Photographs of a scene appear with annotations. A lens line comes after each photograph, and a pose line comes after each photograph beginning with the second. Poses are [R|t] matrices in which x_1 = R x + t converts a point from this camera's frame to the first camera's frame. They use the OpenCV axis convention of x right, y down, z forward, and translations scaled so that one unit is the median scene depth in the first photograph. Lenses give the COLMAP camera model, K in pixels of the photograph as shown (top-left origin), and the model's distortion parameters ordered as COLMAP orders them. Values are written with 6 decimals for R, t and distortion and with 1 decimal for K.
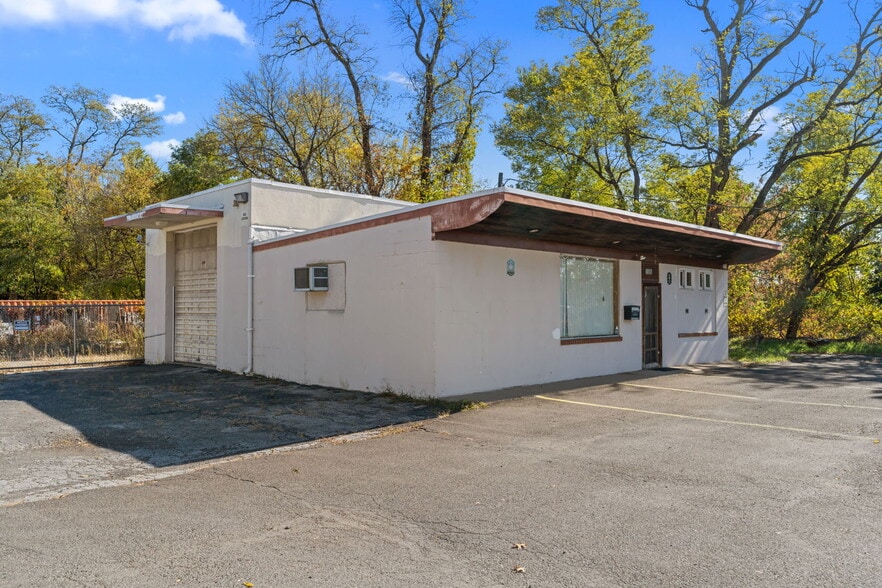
lens RADIAL K [[677.3, 0, 440.2], [0, 677.3, 297.2], [0, 0, 1]] dist [0.005079, 0.005595]
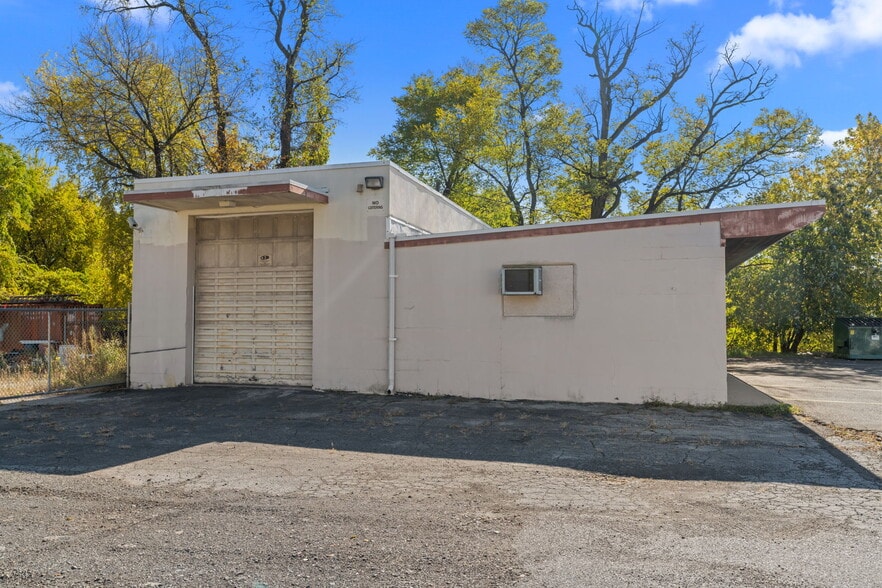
lens RADIAL K [[677.3, 0, 436.2], [0, 677.3, 294.9], [0, 0, 1]] dist [0.005079, 0.005595]
pose [[0.882687, 0.023864, 0.469356, -0.411188], [-0.011234, 0.999496, -0.029691, 0.010978], [-0.469828, 0.020935, 0.882510, 0.149330]]
